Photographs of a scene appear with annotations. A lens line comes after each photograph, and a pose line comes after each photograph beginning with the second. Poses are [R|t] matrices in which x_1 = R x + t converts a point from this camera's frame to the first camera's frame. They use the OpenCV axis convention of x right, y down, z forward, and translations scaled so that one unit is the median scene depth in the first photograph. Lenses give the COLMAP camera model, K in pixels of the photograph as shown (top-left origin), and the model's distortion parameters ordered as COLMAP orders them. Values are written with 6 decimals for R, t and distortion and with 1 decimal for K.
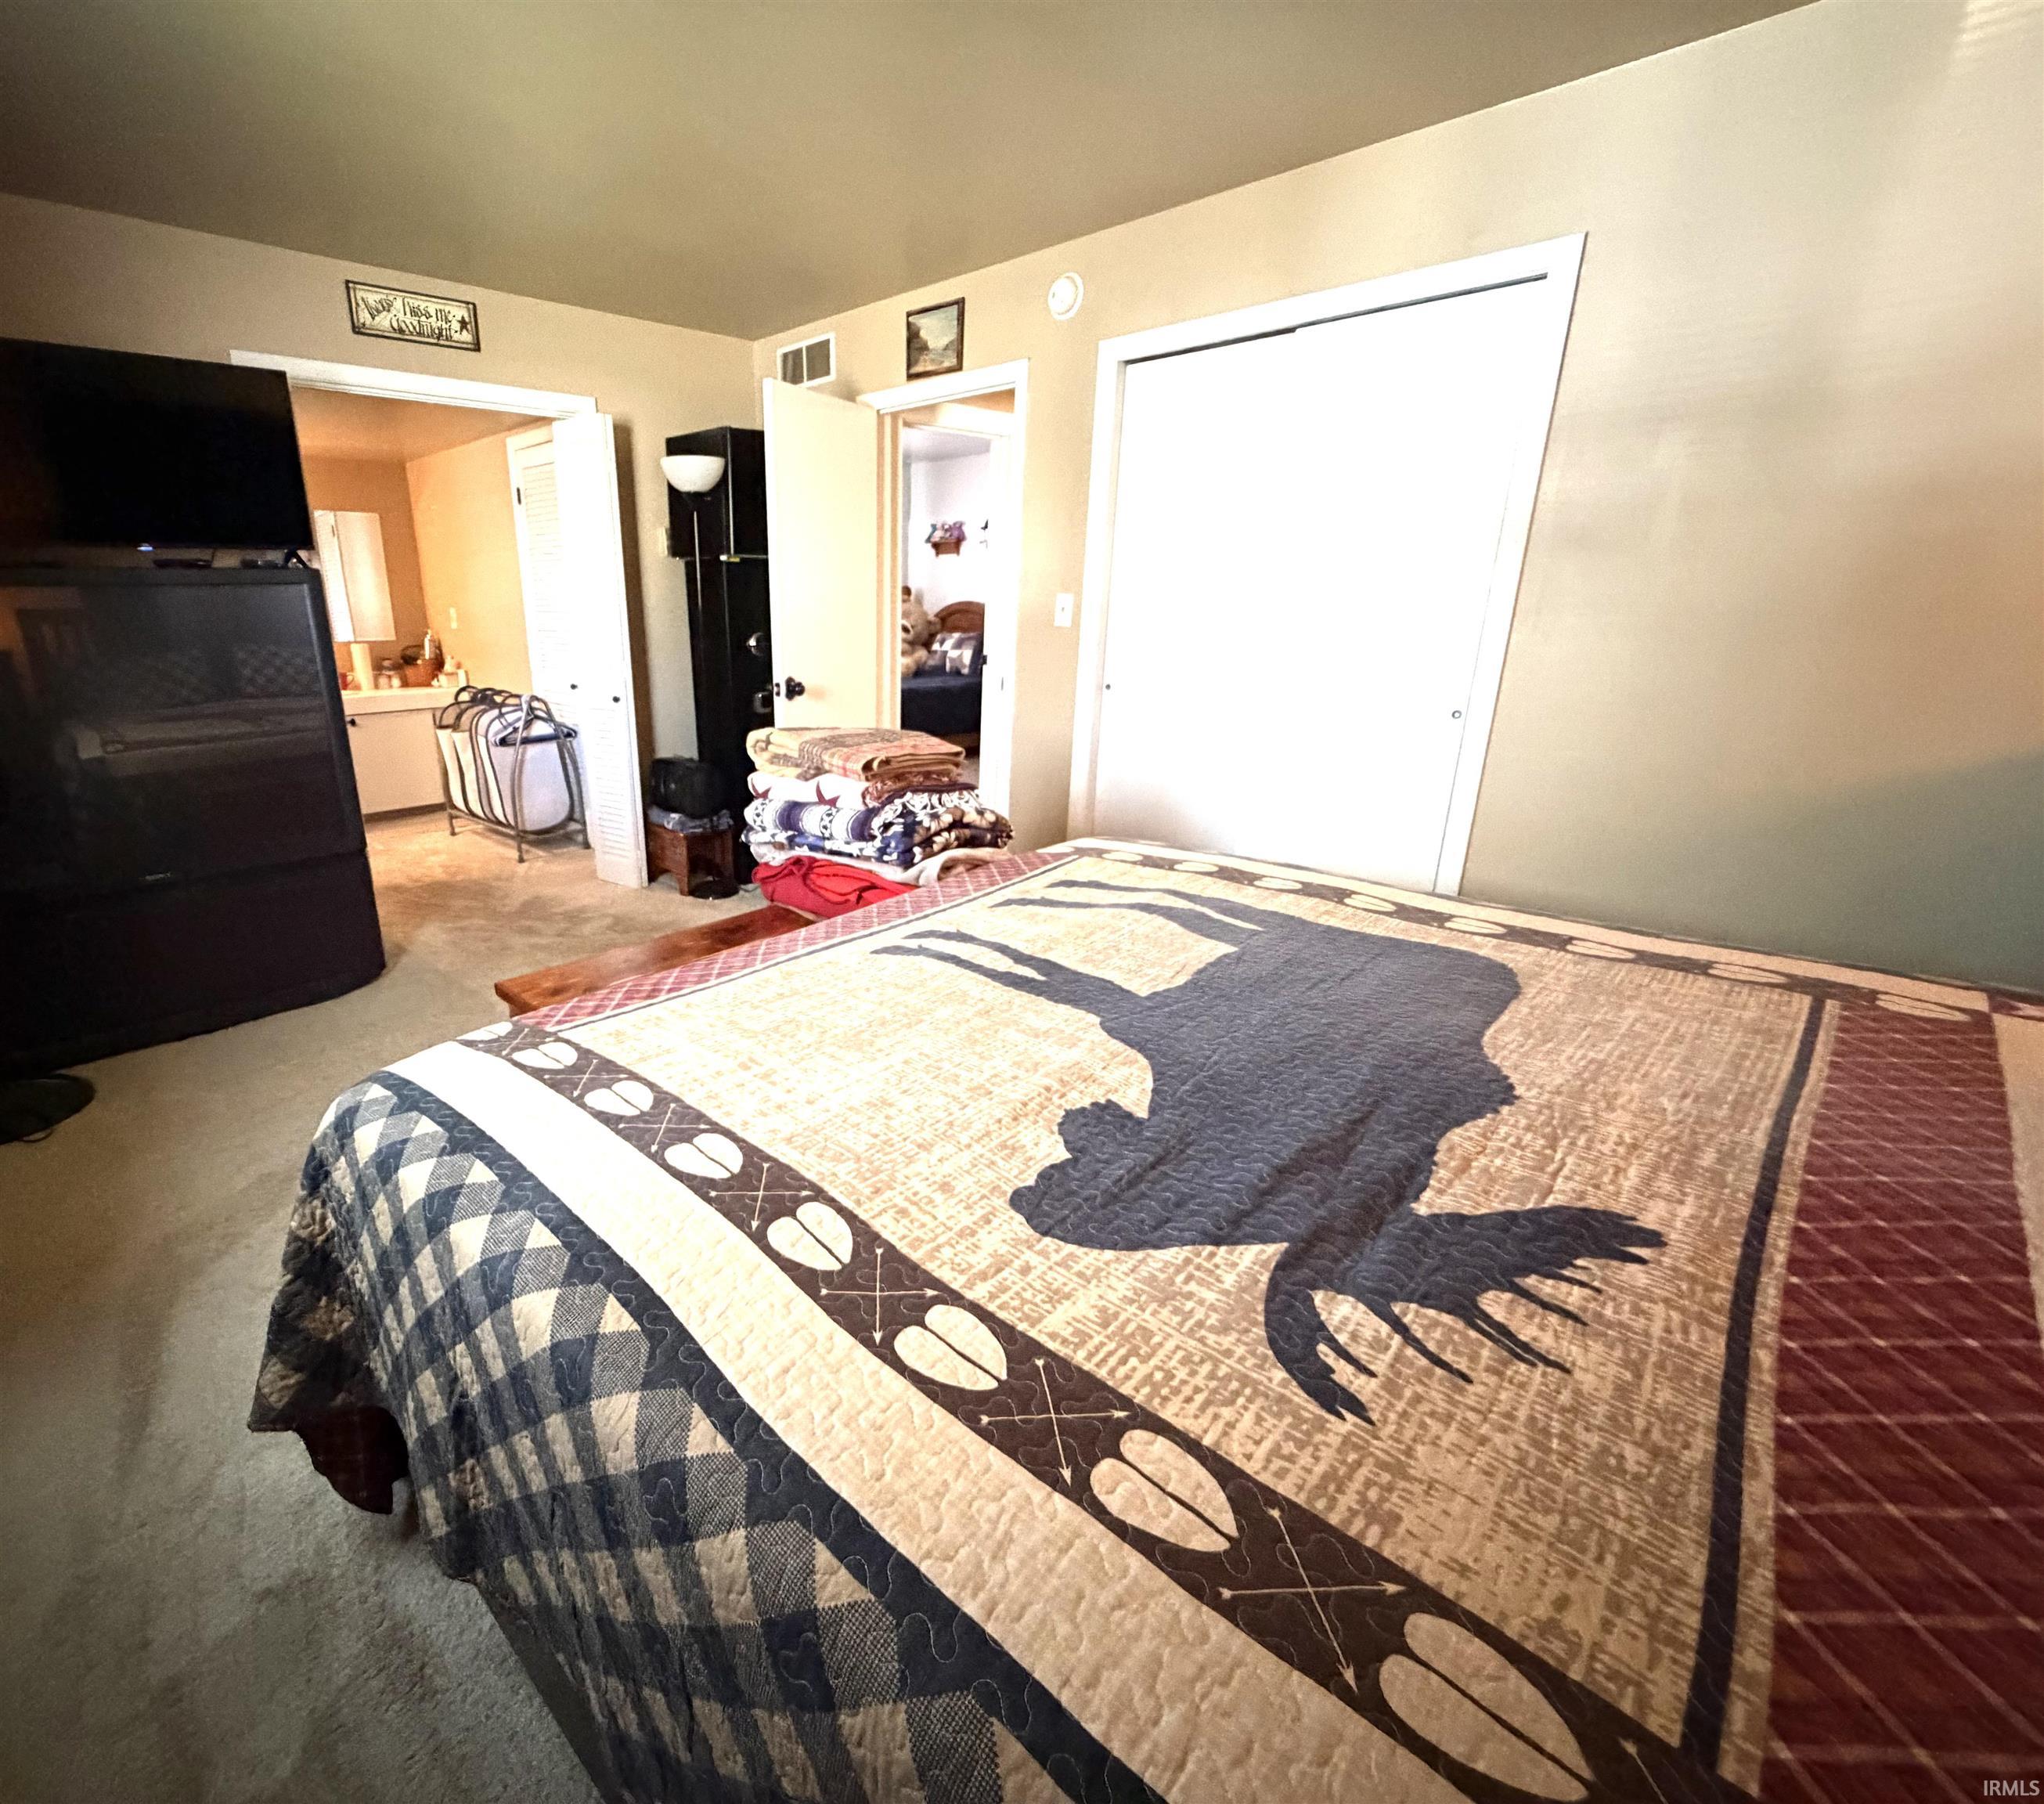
lens RADIAL K [[938.0, 0, 862.4], [0, 938.0, 890.3], [0, 0, 1]] dist [0.002026, -0.000366]
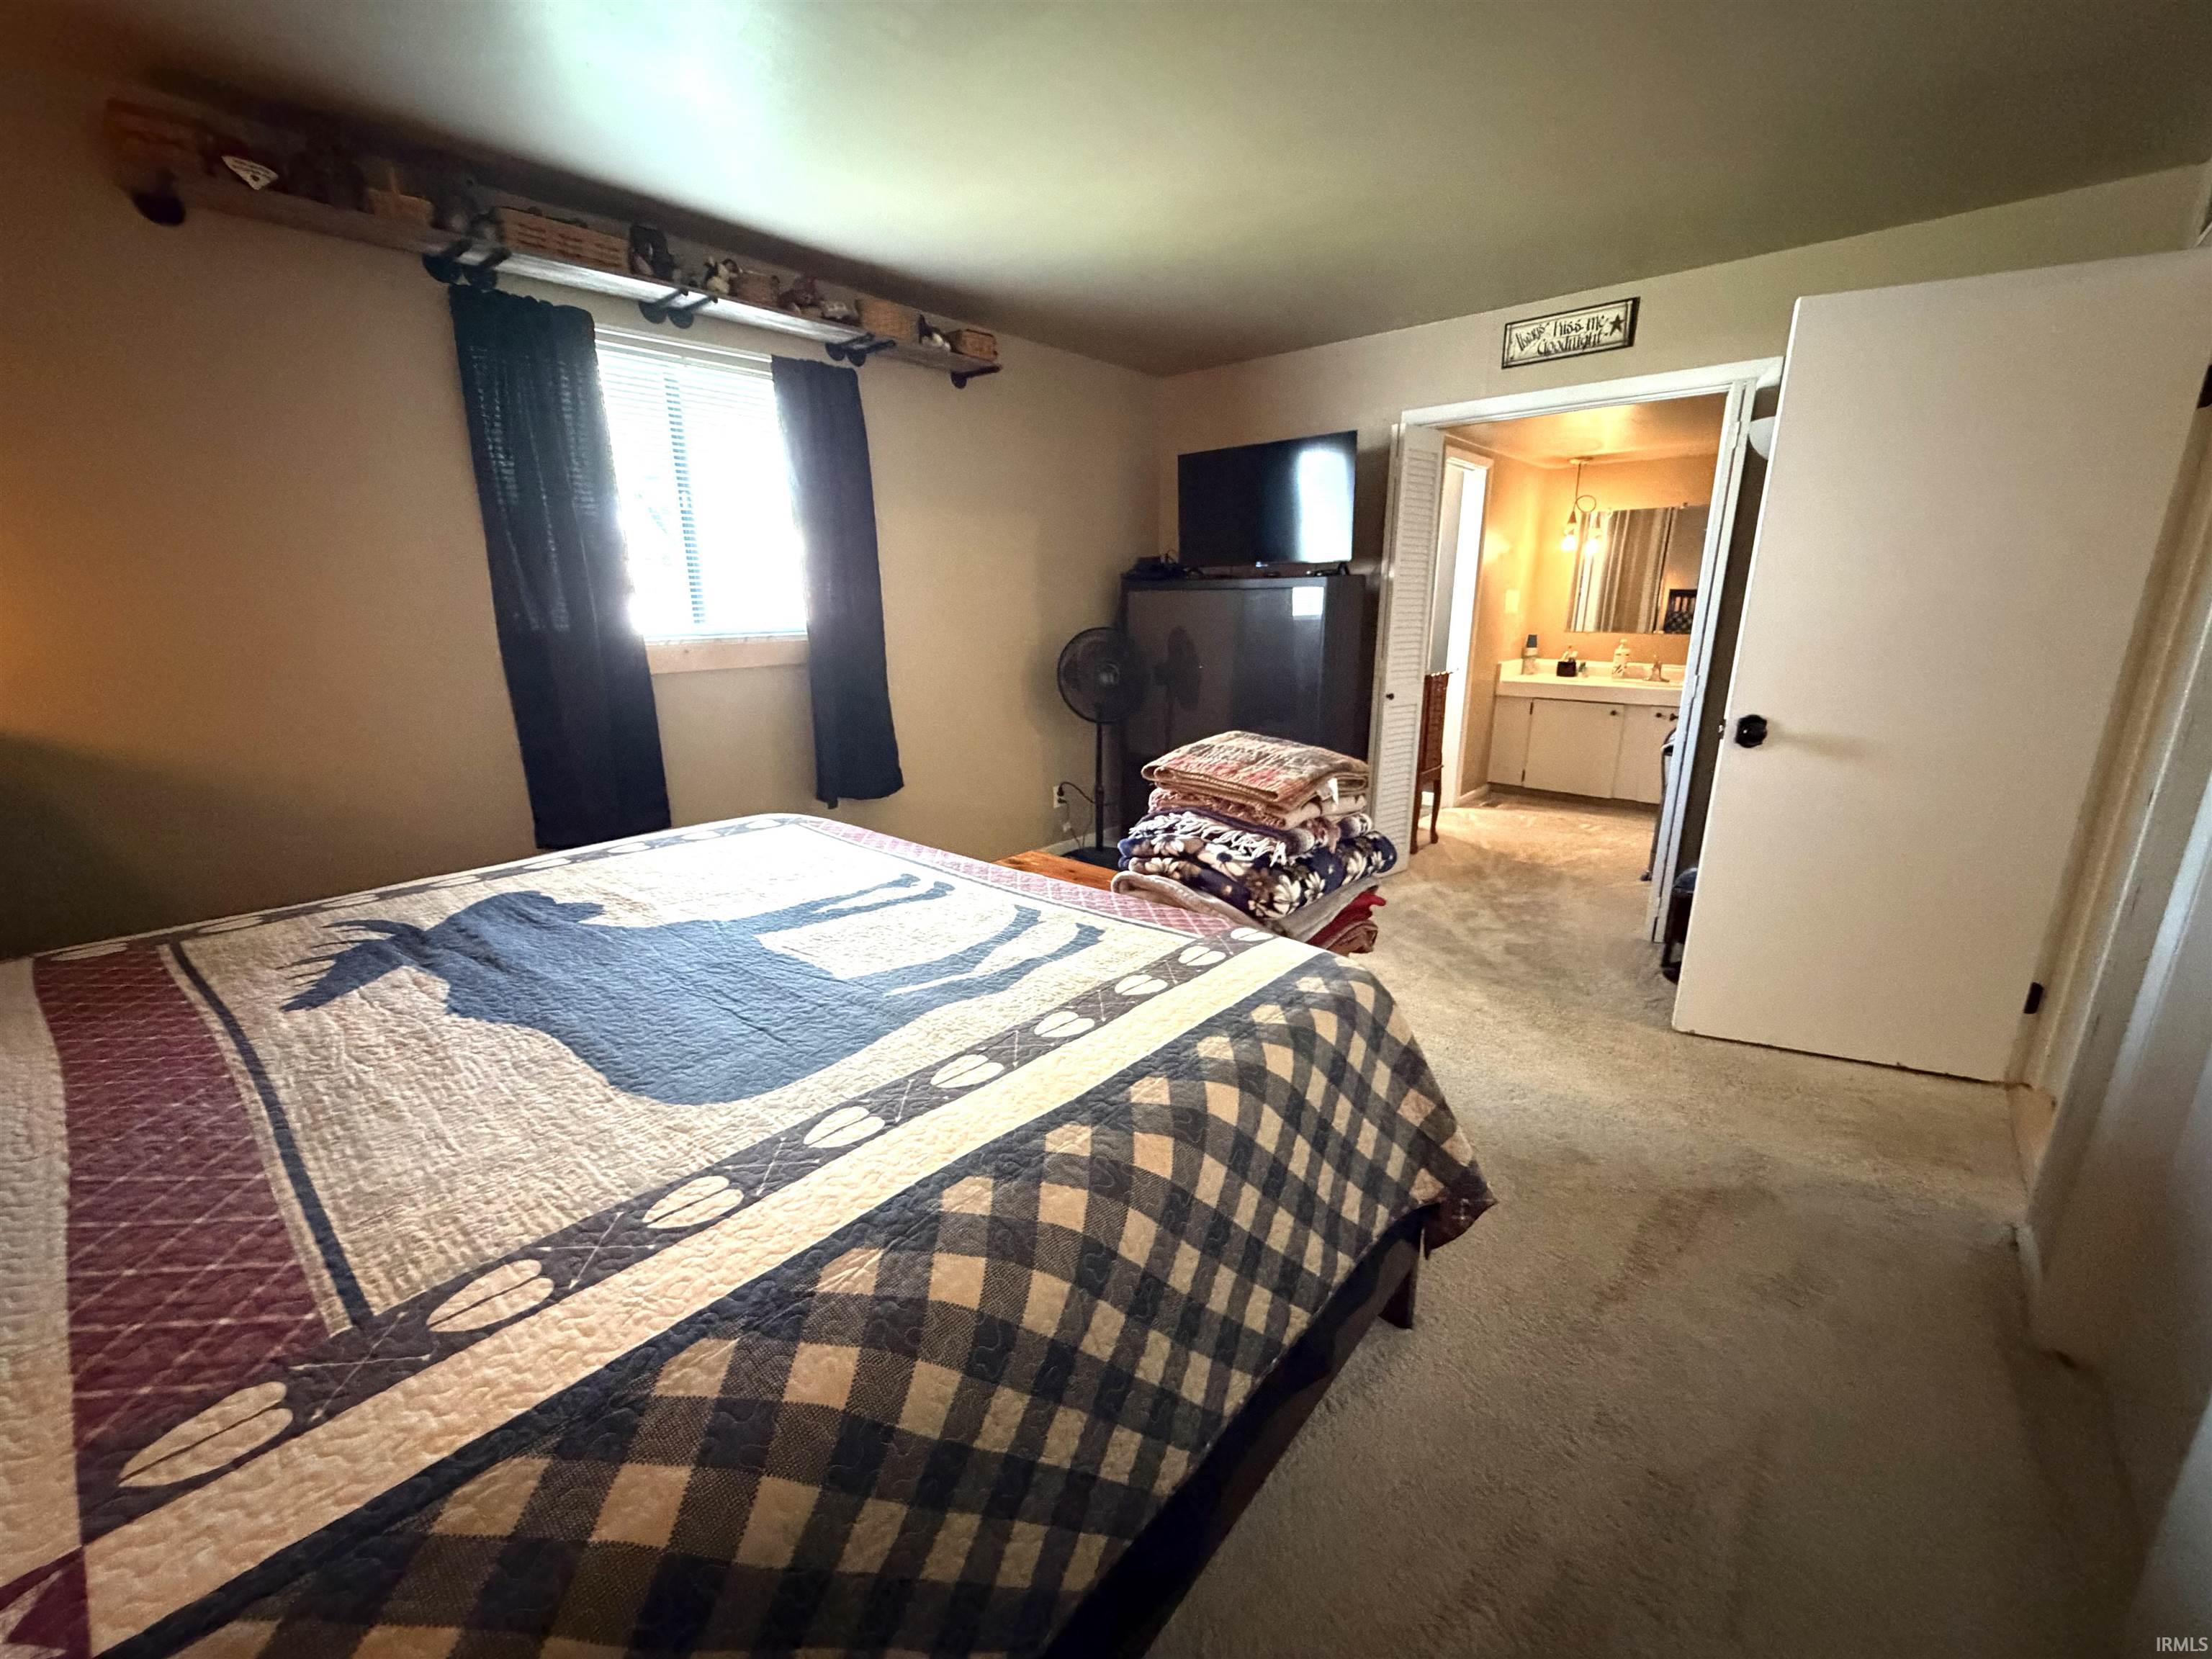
lens RADIAL K [[890.7, 0, 1108.5], [0, 890.7, 827.1], [0, 0, 1]] dist [-0.001210, 0.000081]
pose [[0.111011, 0.263520, -0.958245, 0.909810], [-0.292804, 0.930079, 0.221854, -0.265075], [0.949707, 0.255950, 0.180408, 0.752774]]
